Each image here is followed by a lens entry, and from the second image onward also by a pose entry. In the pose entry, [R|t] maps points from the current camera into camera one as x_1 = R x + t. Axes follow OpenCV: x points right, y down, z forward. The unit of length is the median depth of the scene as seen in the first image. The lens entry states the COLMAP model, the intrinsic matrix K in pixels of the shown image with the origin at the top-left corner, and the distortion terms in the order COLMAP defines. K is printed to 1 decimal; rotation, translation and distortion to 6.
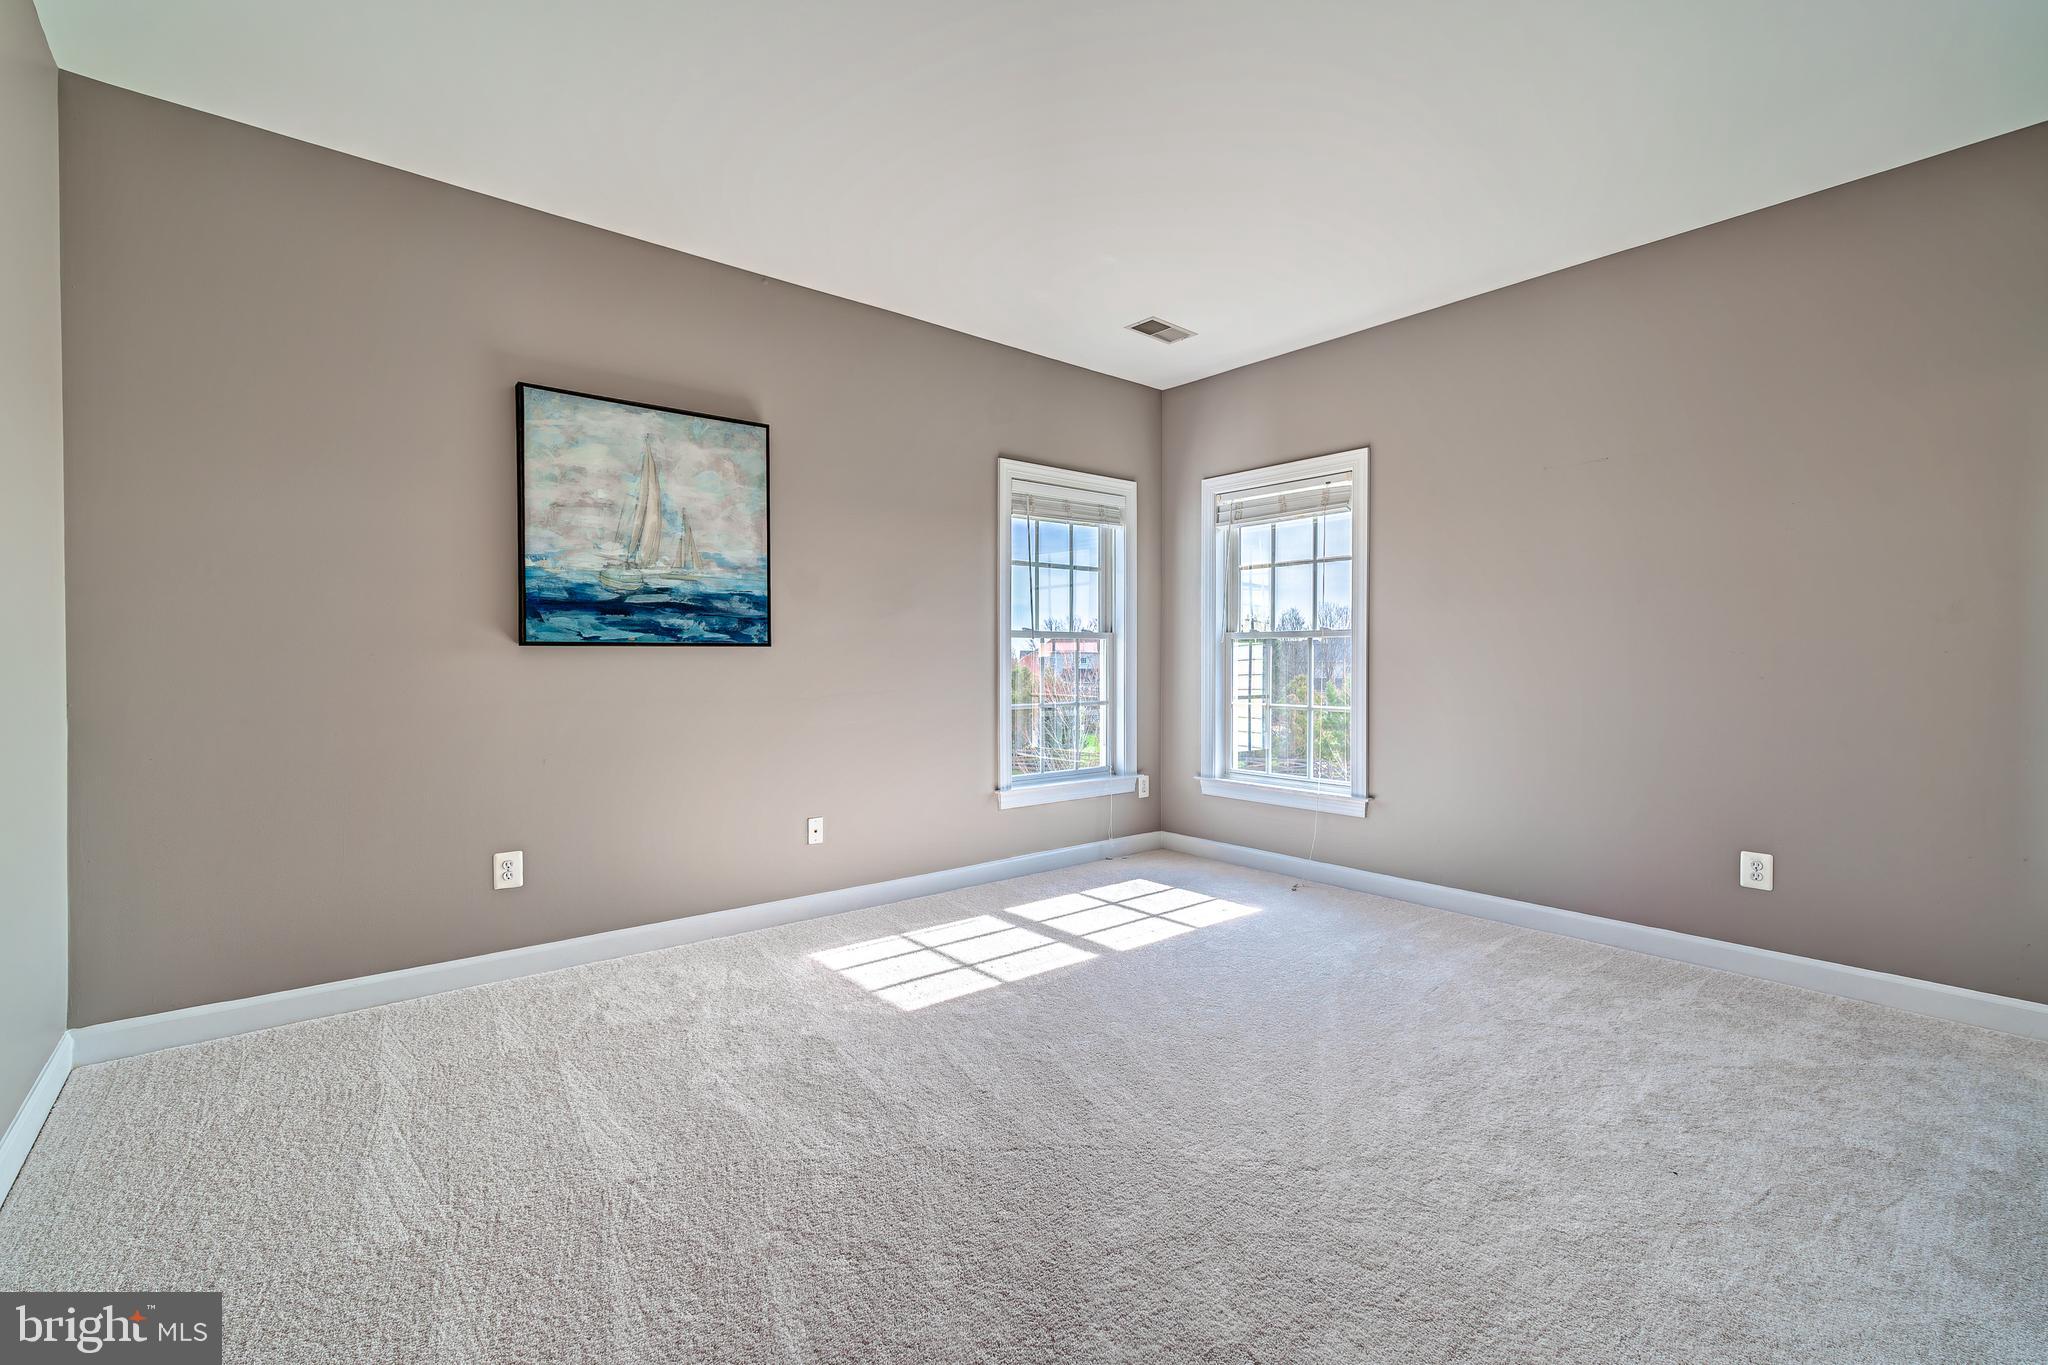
lens RADIAL K [[891.6, 0, 1024.0], [0, 891.6, 682.5], [0, 0, 1]] dist [0.001100, 0.000074]
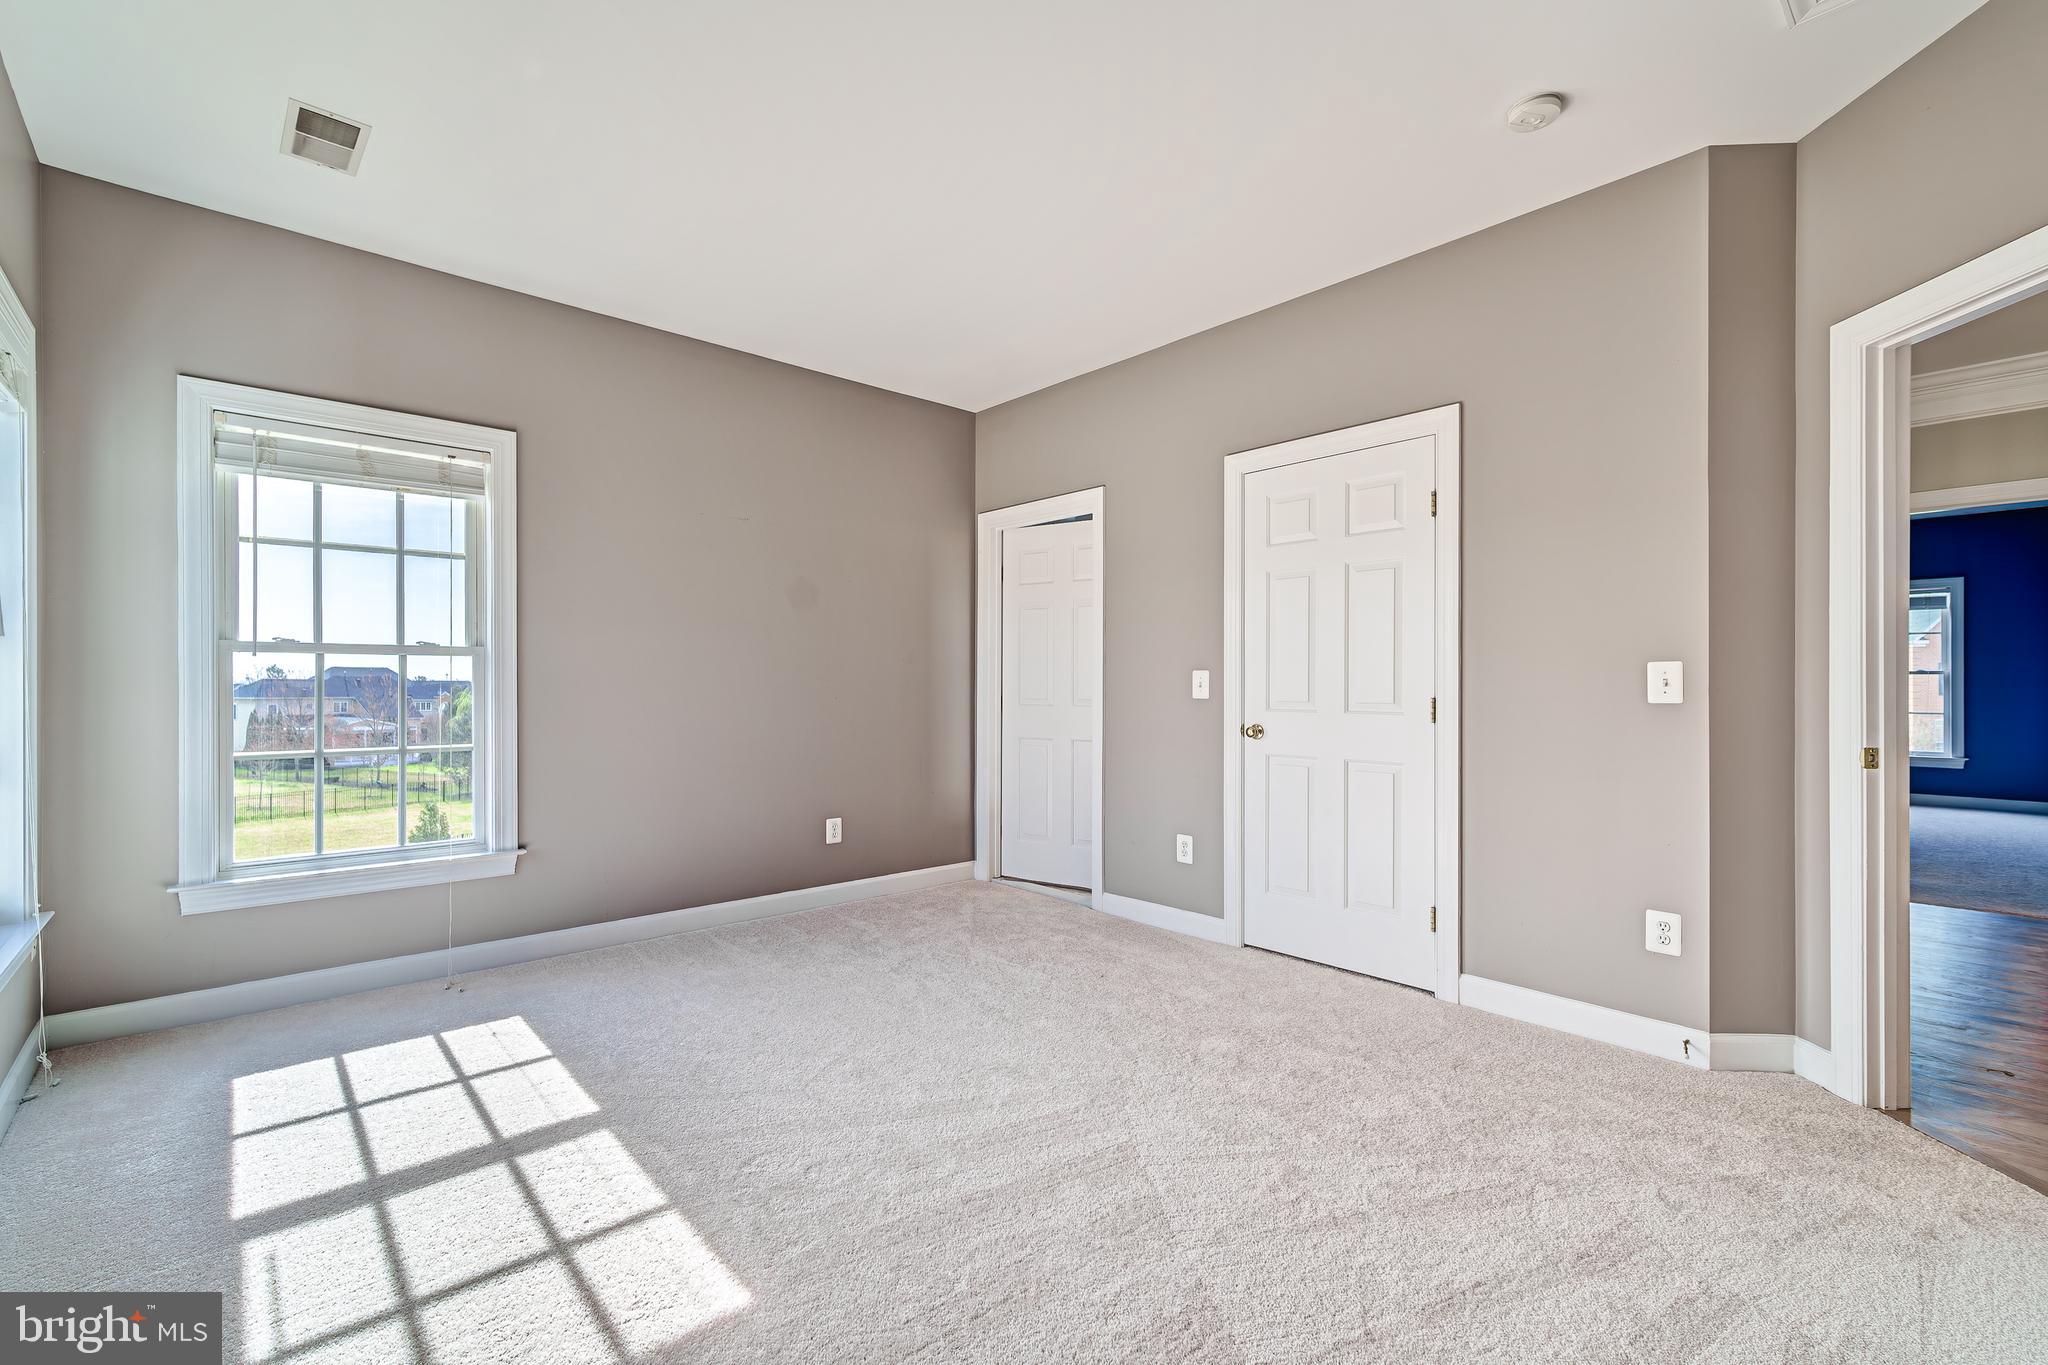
lens RADIAL K [[891.6, 0, 1024.0], [0, 891.6, 682.5], [0, 0, 1]] dist [0.001100, 0.000074]
pose [[-0.042479, 0.000620, 0.999097, -0.532968], [0.022509, 0.999747, 0.000337, -0.019135], [-0.998844, 0.022503, -0.042483, 0.627916]]
